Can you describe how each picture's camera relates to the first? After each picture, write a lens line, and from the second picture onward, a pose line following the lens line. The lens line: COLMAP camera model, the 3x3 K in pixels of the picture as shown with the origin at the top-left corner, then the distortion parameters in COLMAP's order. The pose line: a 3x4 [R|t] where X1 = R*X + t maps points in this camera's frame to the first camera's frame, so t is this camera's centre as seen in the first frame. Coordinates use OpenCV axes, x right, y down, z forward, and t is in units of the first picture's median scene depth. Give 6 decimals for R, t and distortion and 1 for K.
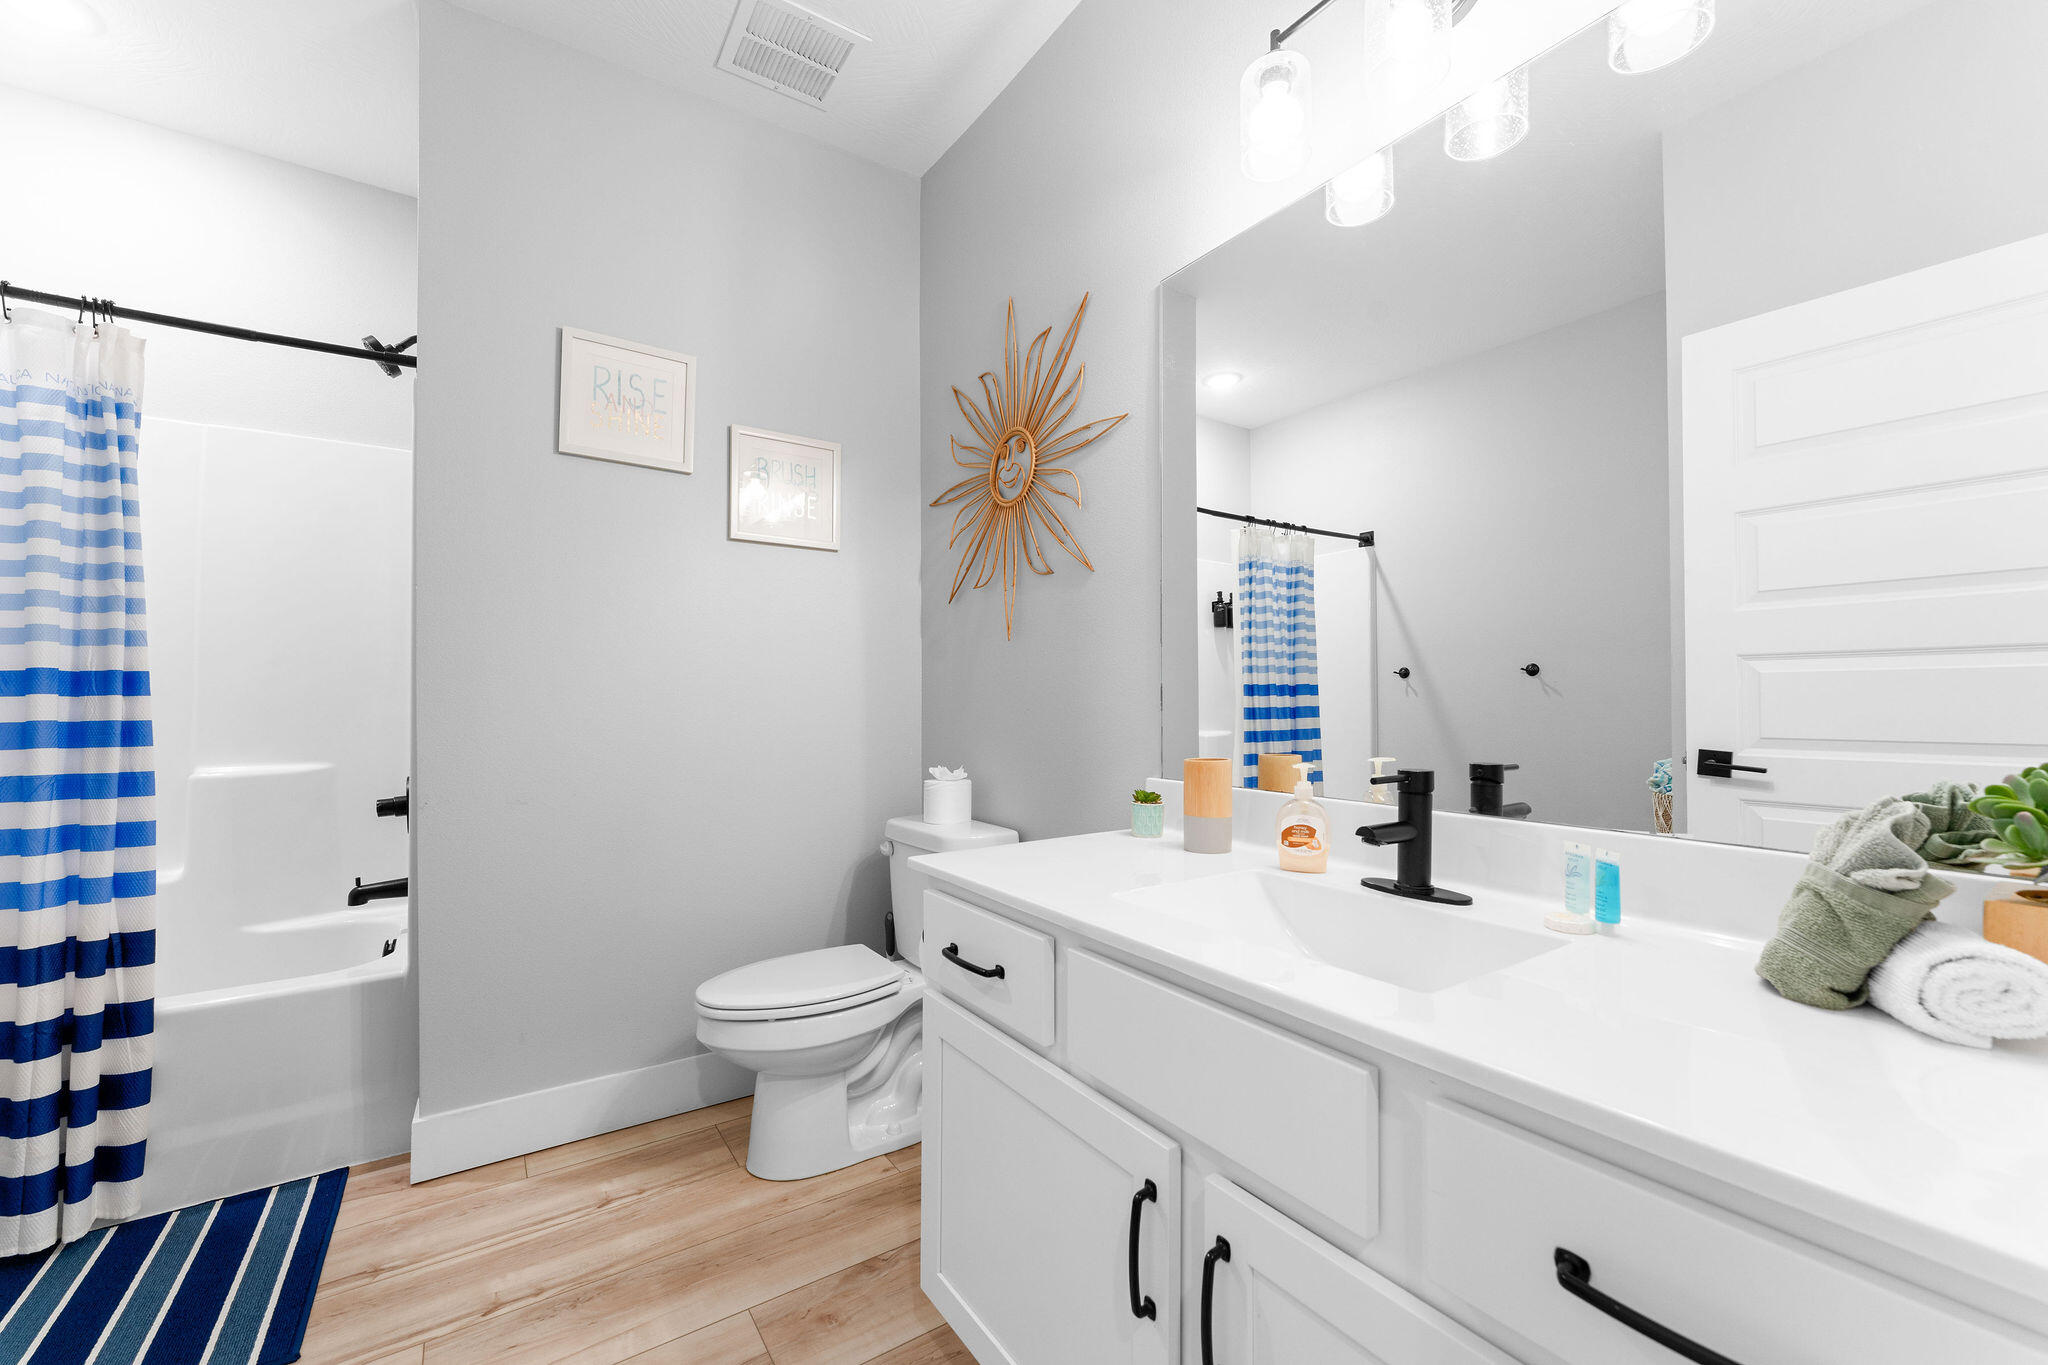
lens RADIAL K [[810.9, 0, 984.5], [0, 810.9, 687.3], [0, 0, 1]] dist [0.000517, -0.000517]
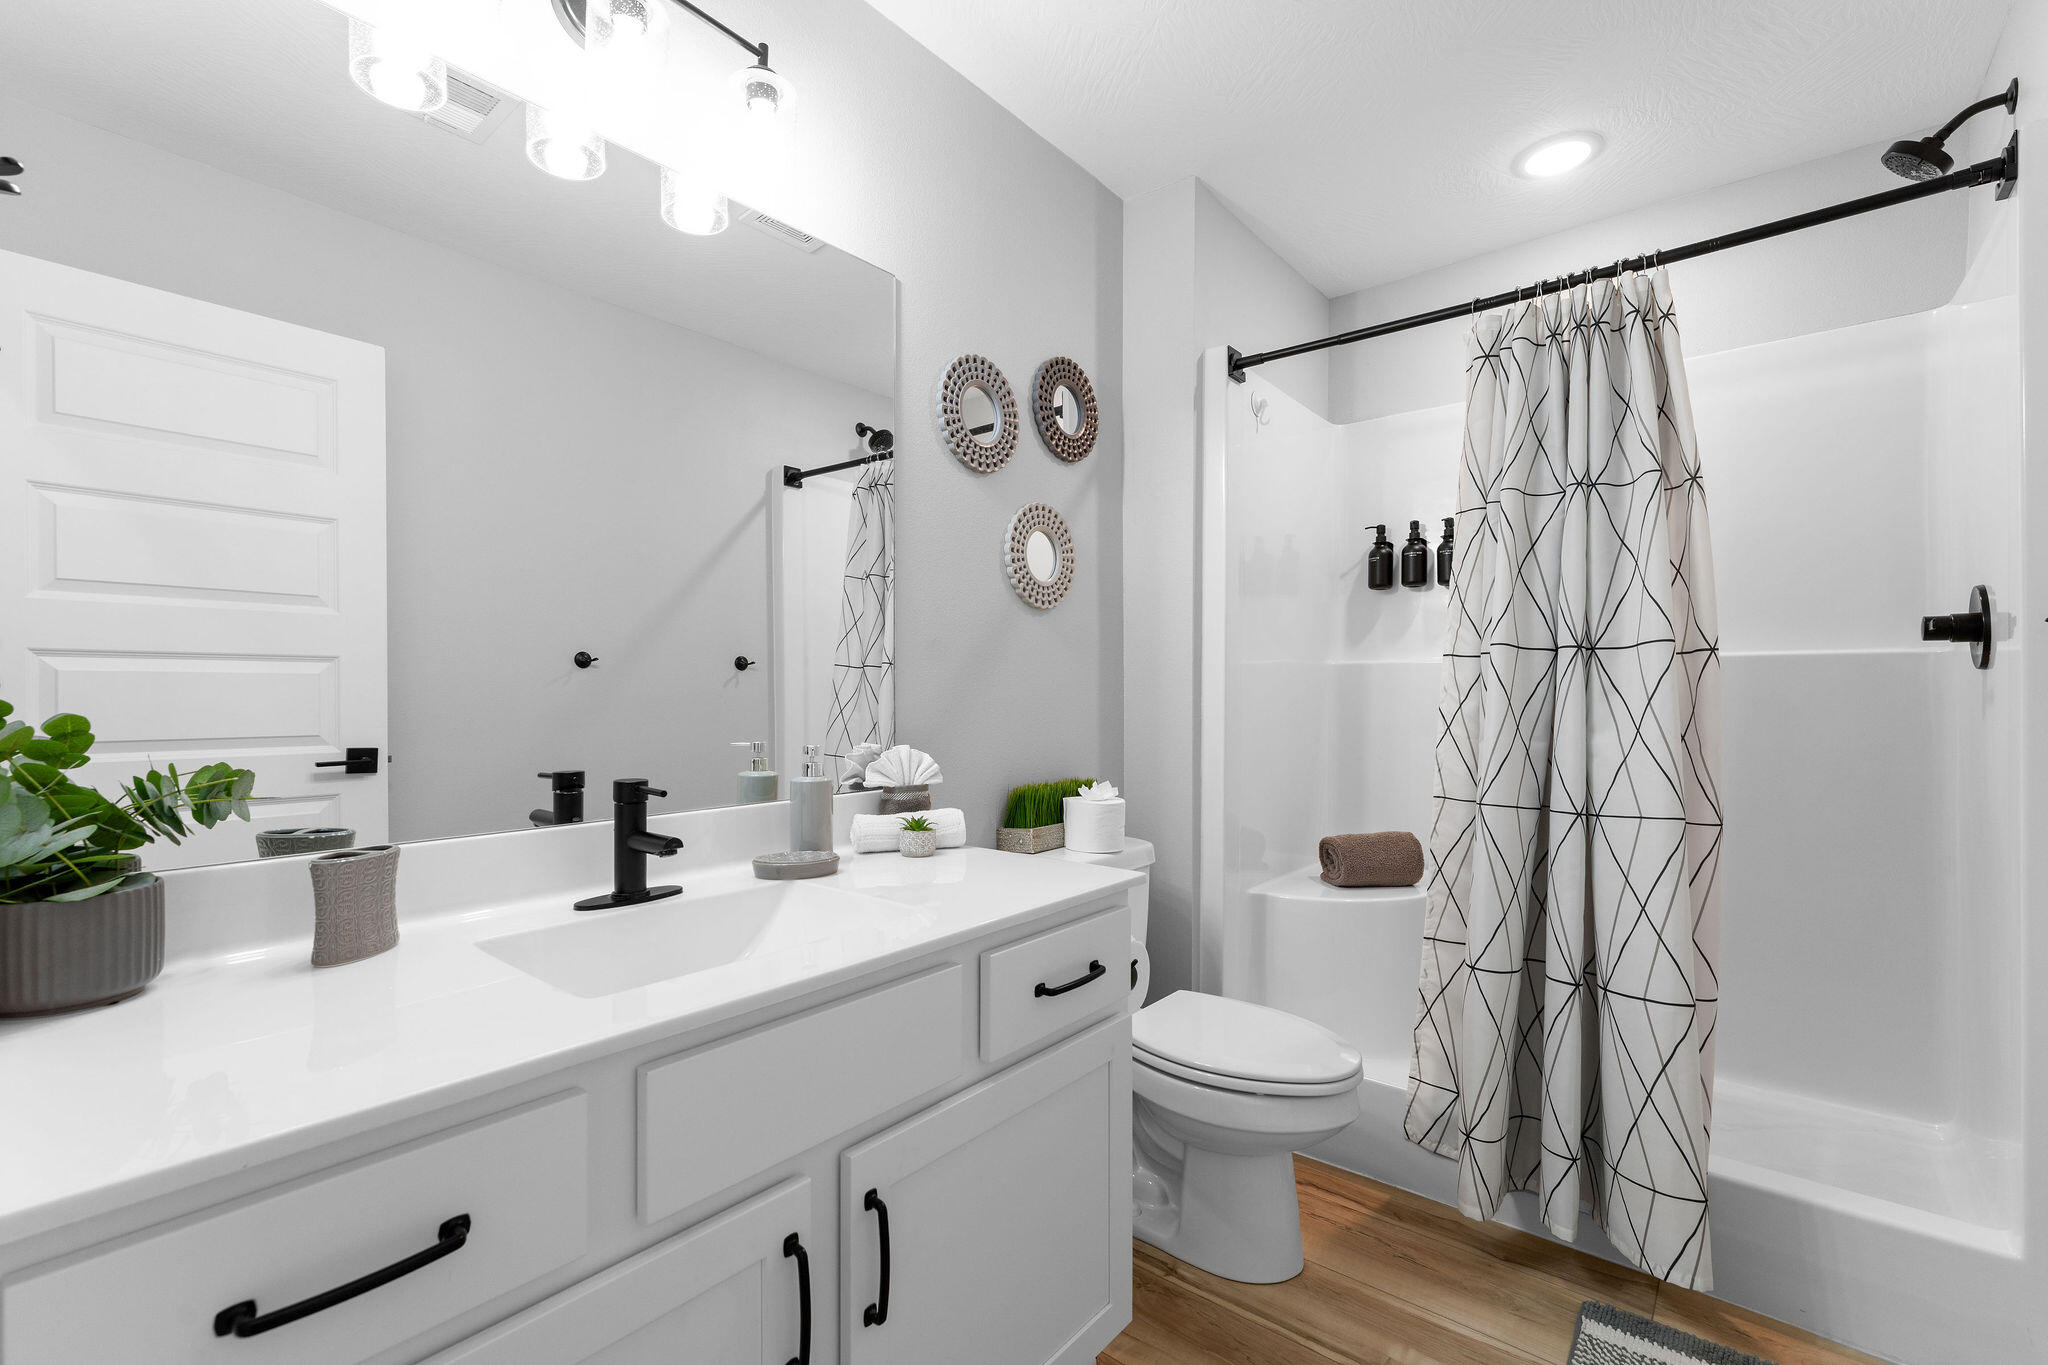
lens RADIAL K [[888.3, 0, 981.7], [0, 888.3, 684.8], [0, 0, 1]] dist [-0.001621, 0.000090]
pose [[-0.258970, 0.006406, 0.965864, -0.658594], [-0.010267, 0.999903, -0.009385, -0.013721], [-0.965831, -0.012347, -0.258879, 0.825748]]
